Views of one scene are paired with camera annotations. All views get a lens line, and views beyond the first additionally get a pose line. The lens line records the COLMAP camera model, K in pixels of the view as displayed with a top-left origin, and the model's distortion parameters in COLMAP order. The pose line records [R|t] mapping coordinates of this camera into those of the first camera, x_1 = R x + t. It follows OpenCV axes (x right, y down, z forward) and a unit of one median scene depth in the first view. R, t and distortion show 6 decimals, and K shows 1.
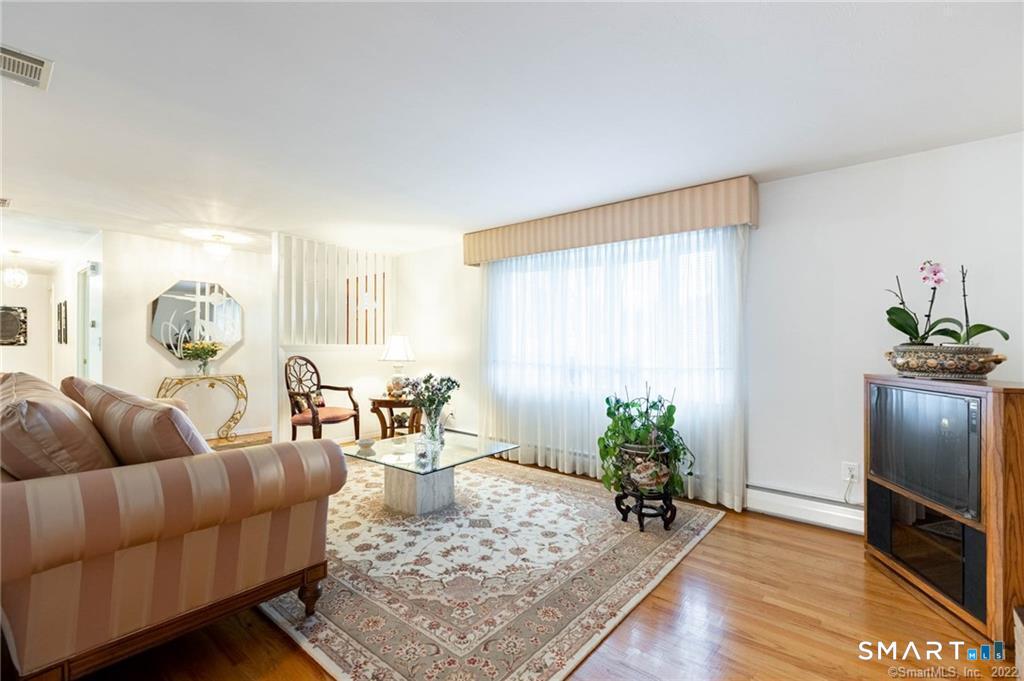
lens RADIAL K [[459.8, 0, 511.9], [0, 459.8, 347.8], [0, 0, 1]] dist [0.017400, 0.000833]
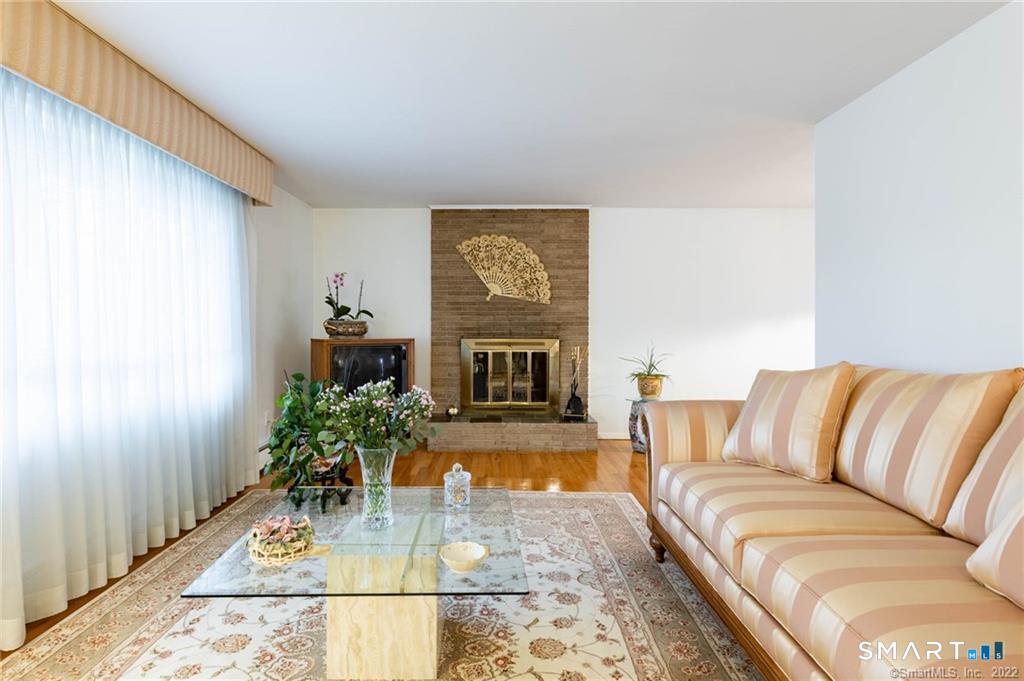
lens RADIAL K [[459.8, 0, 516.4], [0, 459.8, 337.1], [0, 0, 1]] dist [0.017400, 0.000833]
pose [[-0.630772, -0.031516, 0.775328, -0.803689], [-0.008915, 0.999403, 0.033372, -0.007665], [-0.775917, 0.014138, -0.630676, 1.481238]]
